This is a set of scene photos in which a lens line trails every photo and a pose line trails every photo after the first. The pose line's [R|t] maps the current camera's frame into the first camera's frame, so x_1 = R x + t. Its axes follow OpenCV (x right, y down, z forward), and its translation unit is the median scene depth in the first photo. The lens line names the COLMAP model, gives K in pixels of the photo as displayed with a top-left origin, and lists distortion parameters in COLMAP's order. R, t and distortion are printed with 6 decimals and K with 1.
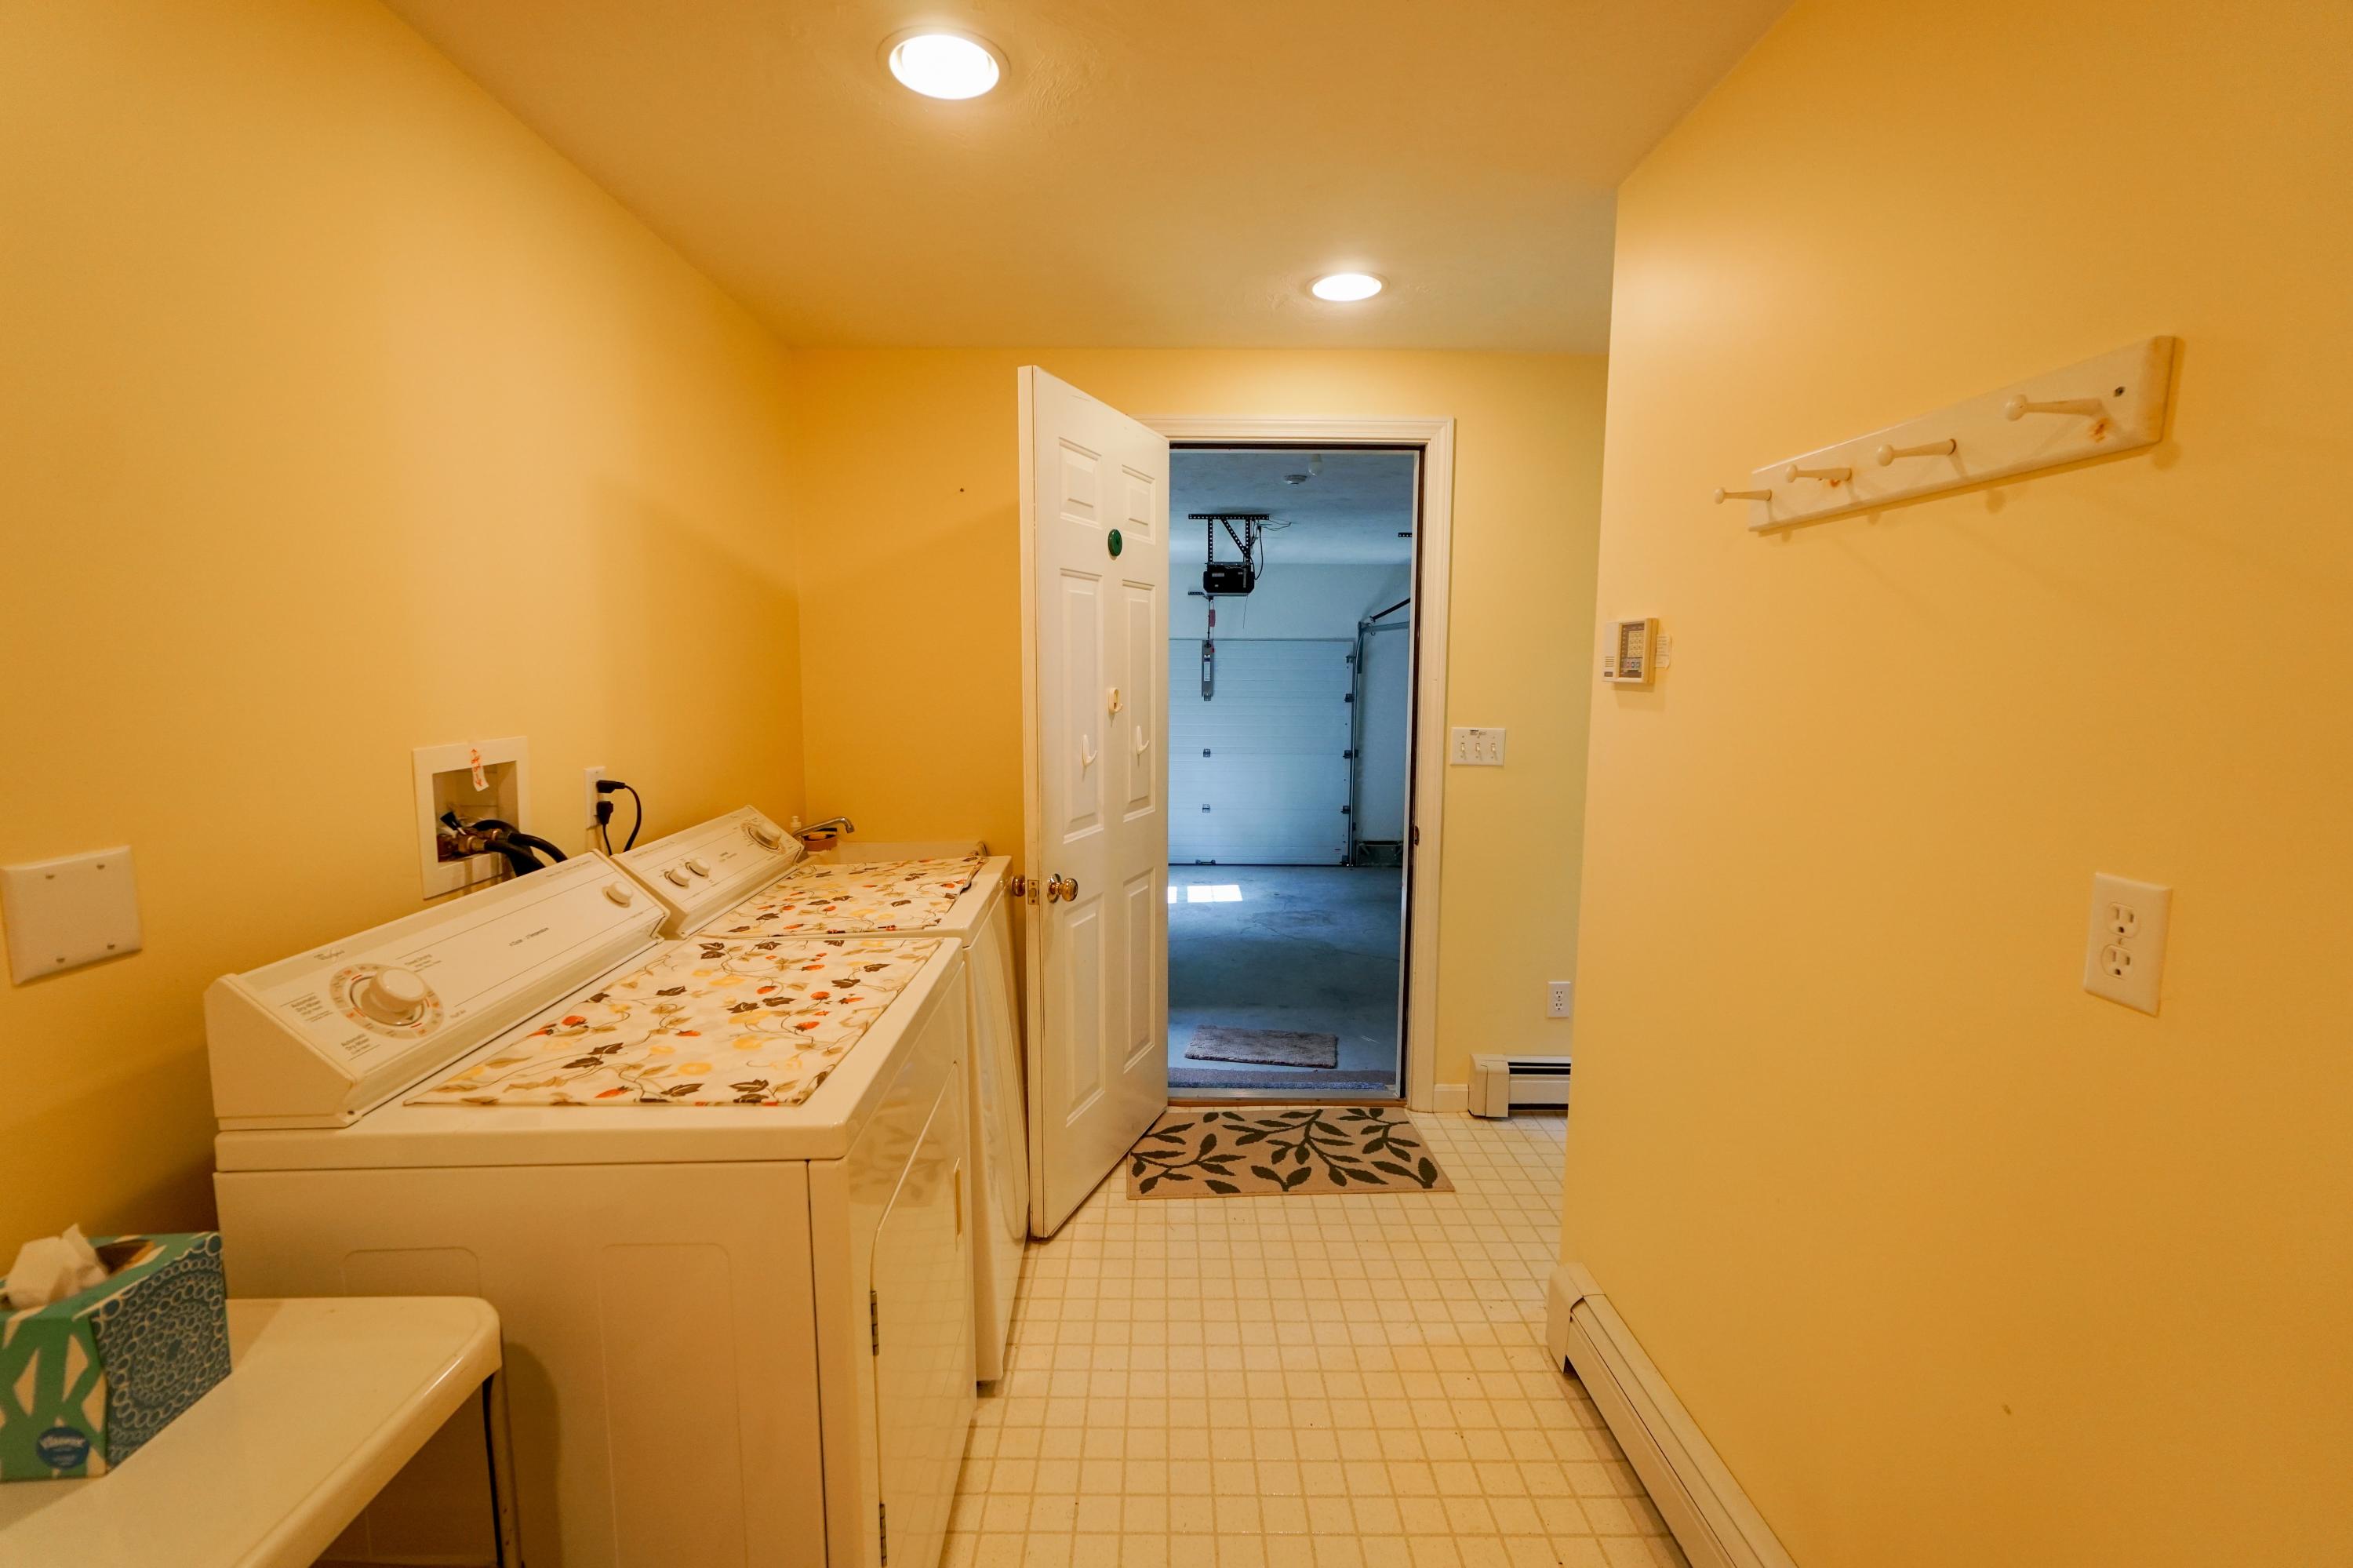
lens RADIAL K [[1049.7, 0, 1150.3], [0, 1049.7, 780.5], [0, 0, 1]] dist [-0.020359, 0.016692]
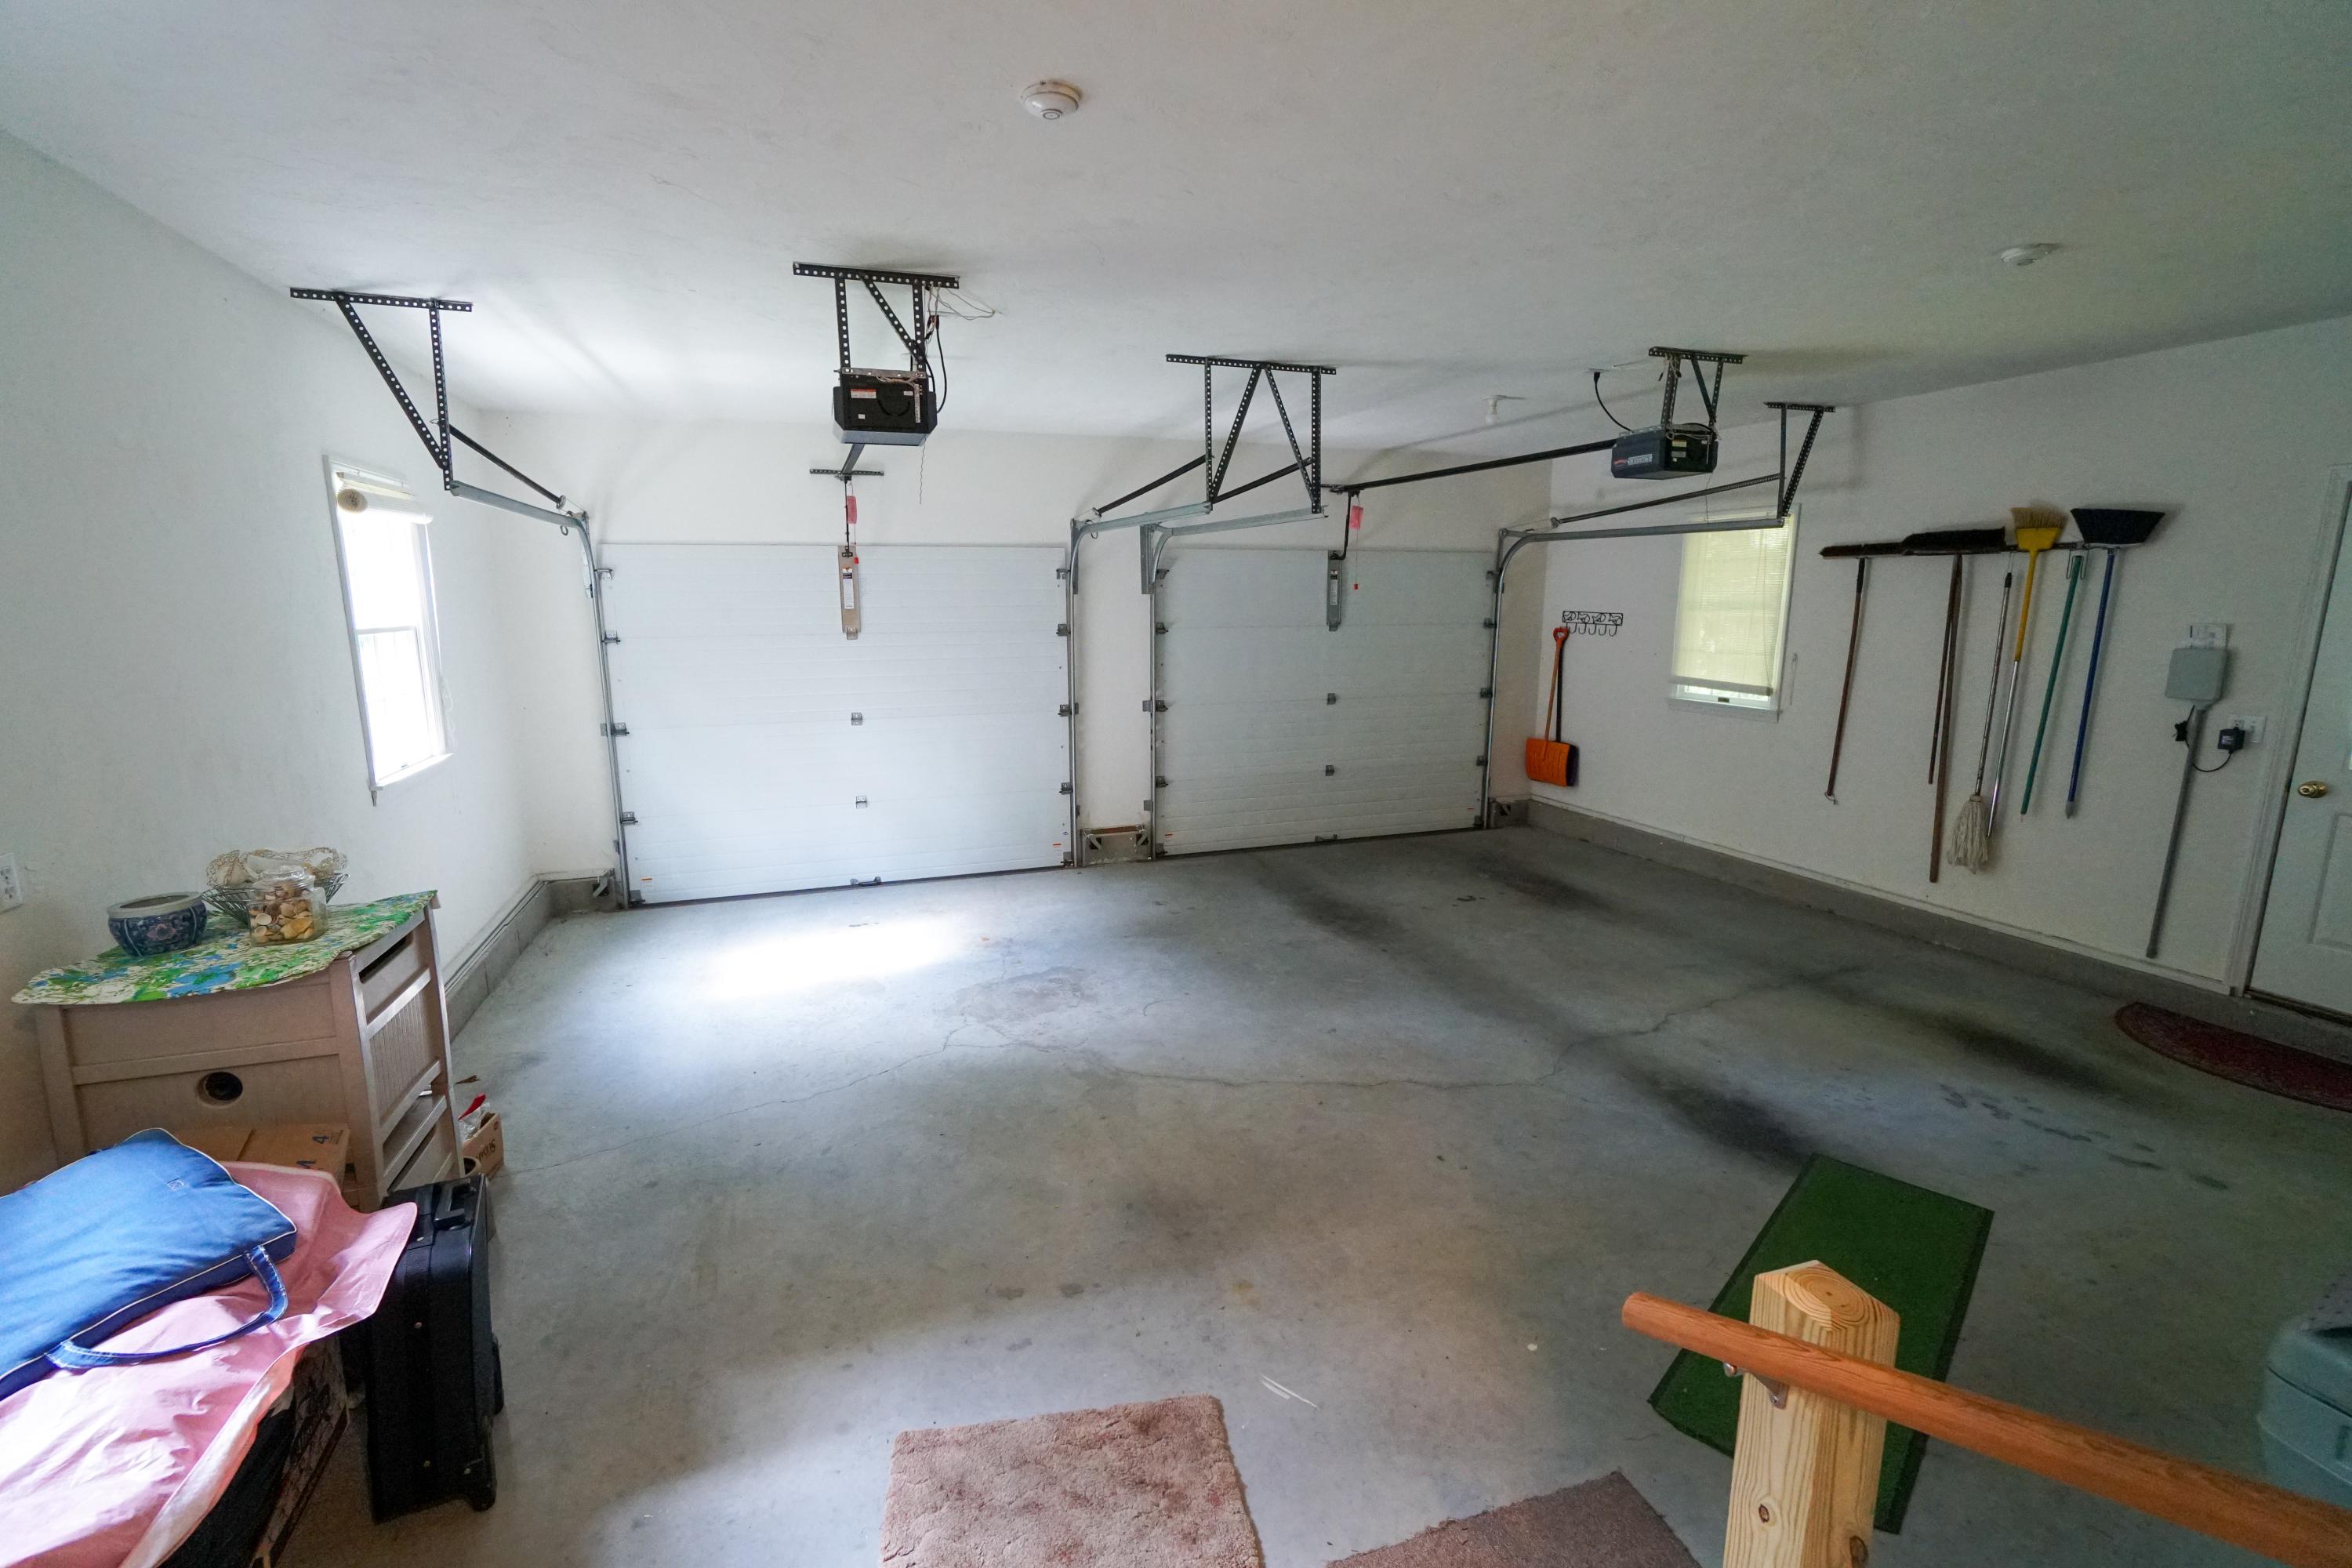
lens RADIAL K [[1049.2, 0, 1149.8], [0, 1049.2, 780.5], [0, 0, 1]] dist [-0.020359, 0.016692]
pose [[0.944508, -0.069383, 0.321076, 0.014188], [0.047544, 0.996021, 0.075376, -0.029628], [-0.325028, -0.055928, 0.944049, 0.329237]]
